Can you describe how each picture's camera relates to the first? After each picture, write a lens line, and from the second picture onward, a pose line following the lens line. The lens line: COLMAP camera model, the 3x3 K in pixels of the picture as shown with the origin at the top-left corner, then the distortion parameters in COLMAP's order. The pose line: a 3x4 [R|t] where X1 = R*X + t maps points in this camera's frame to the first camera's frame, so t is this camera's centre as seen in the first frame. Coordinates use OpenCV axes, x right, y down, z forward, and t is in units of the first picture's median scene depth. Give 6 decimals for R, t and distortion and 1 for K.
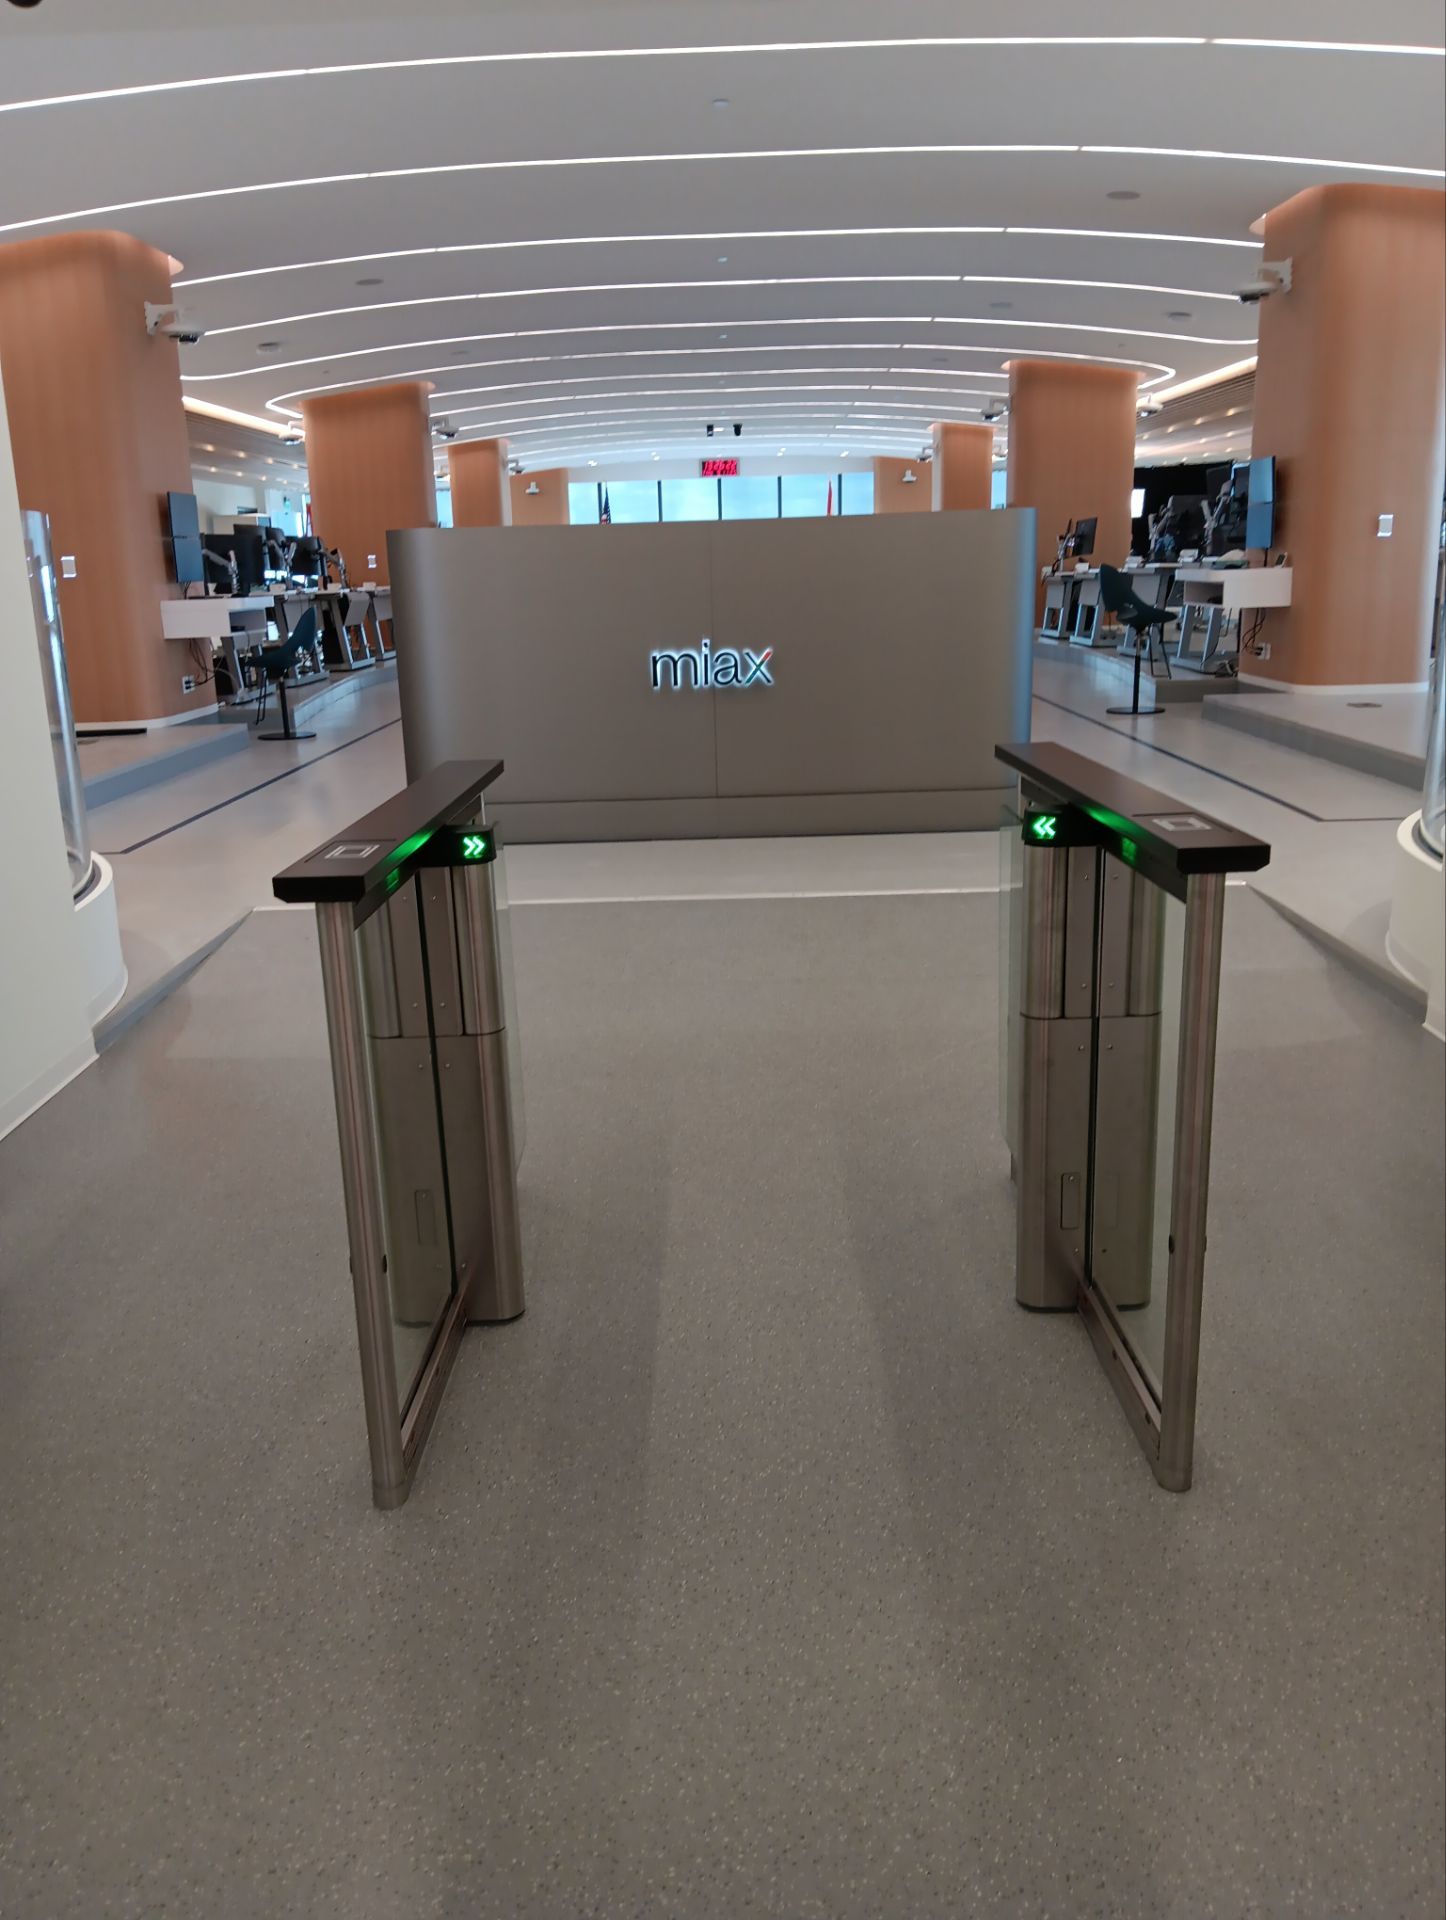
lens RADIAL K [[1494.0, 0, 723.0], [0, 1494.0, 960.0], [0, 0, 1]] dist [-0.008068, -0.005855]
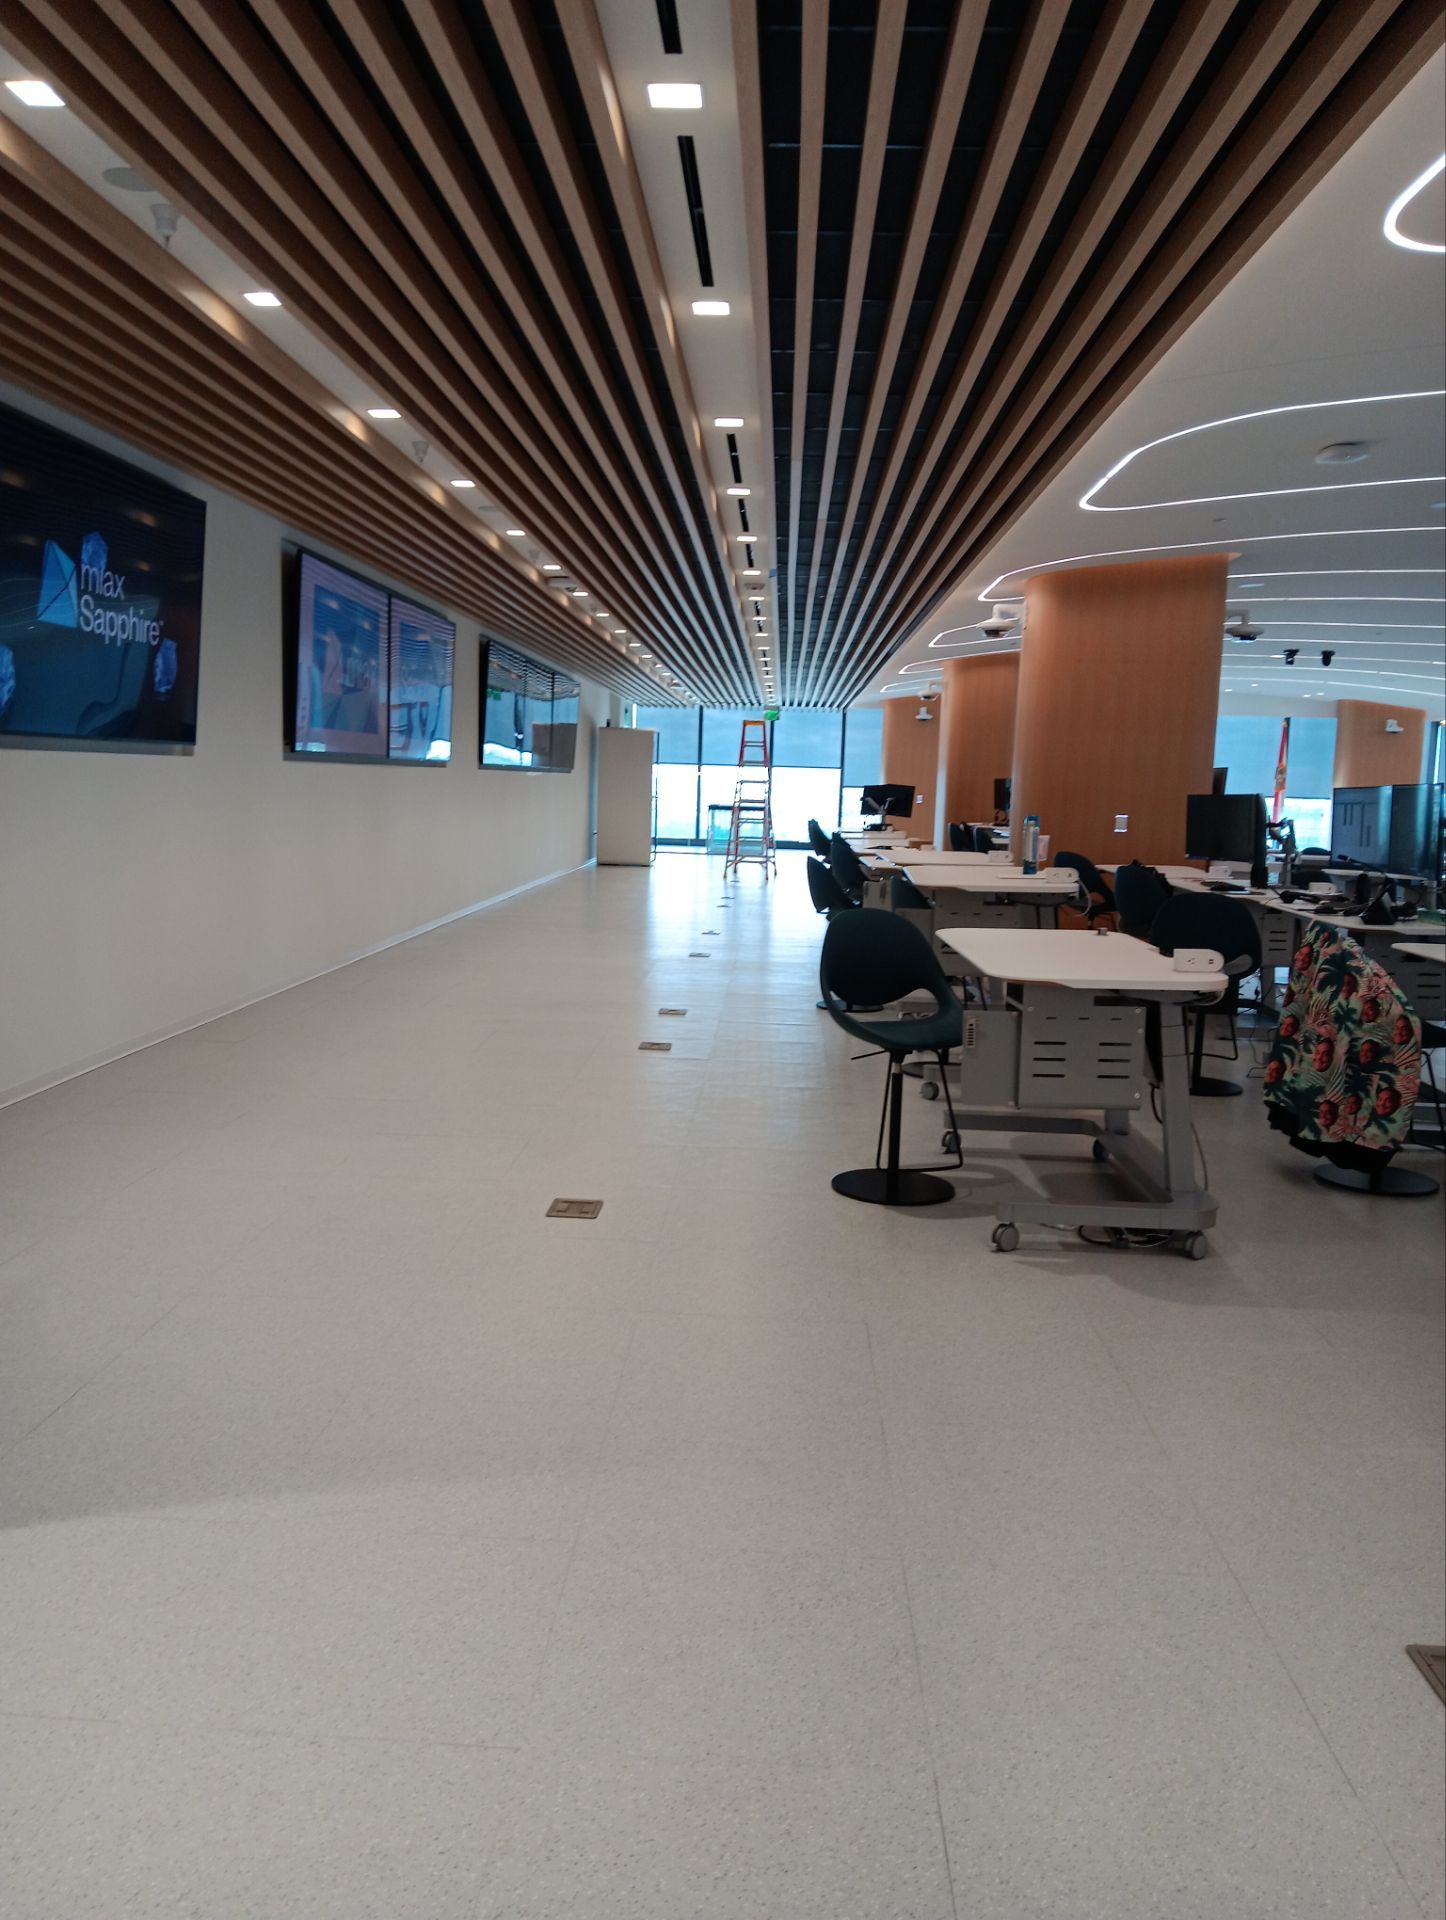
lens RADIAL K [[1494.0, 0, 723.0], [0, 1494.0, 960.0], [0, 0, 1]] dist [-0.008068, -0.005855]
pose [[0.997751, 0.058816, -0.032141, -0.263737], [-0.062801, 0.987916, -0.141697, -0.077200], [0.023419, 0.143396, 0.989388, 0.266019]]
